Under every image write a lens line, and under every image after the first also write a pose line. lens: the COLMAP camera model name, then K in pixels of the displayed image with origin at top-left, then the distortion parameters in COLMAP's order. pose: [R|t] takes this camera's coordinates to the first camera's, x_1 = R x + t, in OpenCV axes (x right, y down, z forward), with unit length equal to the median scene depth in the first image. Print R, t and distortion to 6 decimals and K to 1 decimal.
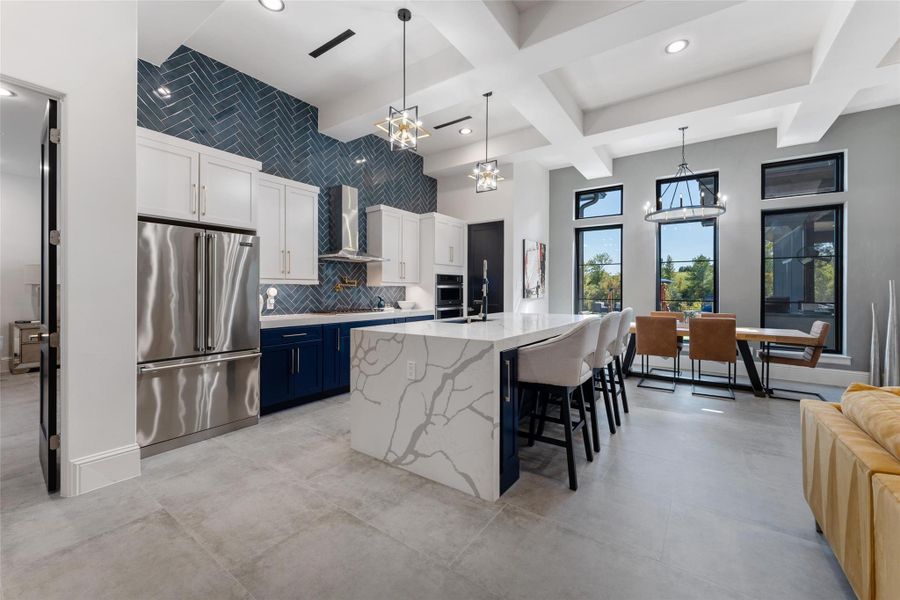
lens RADIAL K [[363.9, 0, 451.4], [0, 363.9, 293.5], [0, 0, 1]] dist [-0.002971, -0.000094]
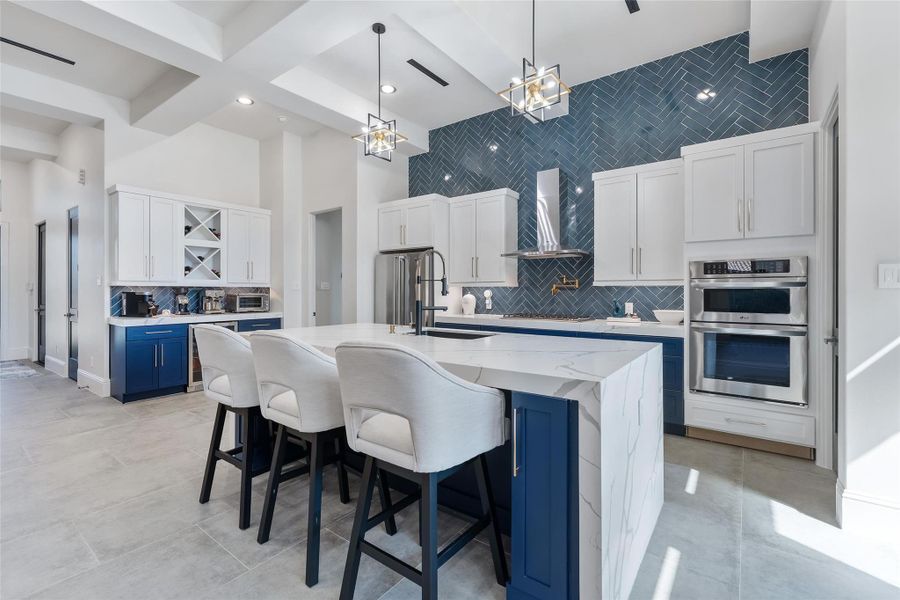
lens RADIAL K [[394.8, 0, 453.2], [0, 394.8, 294.5], [0, 0, 1]] dist [-0.003264, -0.000368]
pose [[-0.019436, 0.004789, -0.999800, 0.669191], [-0.008403, 0.999952, 0.004953, -0.006509], [0.999776, 0.008498, -0.019395, 0.827817]]
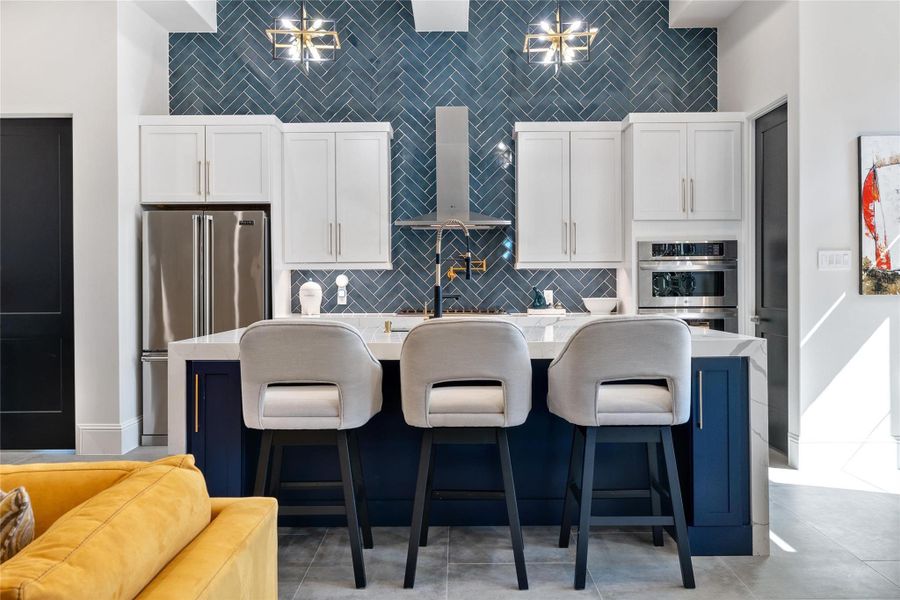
lens RADIAL K [[786.2, 0, 448.7], [0, 786.2, 296.0], [0, 0, 1]] dist [-0.001786, 0.007707]
pose [[0.576435, 0.008614, -0.817098, 0.818562], [0.001537, 0.999931, 0.011626, 0.007199], [0.817142, -0.007958, 0.576382, 0.246625]]
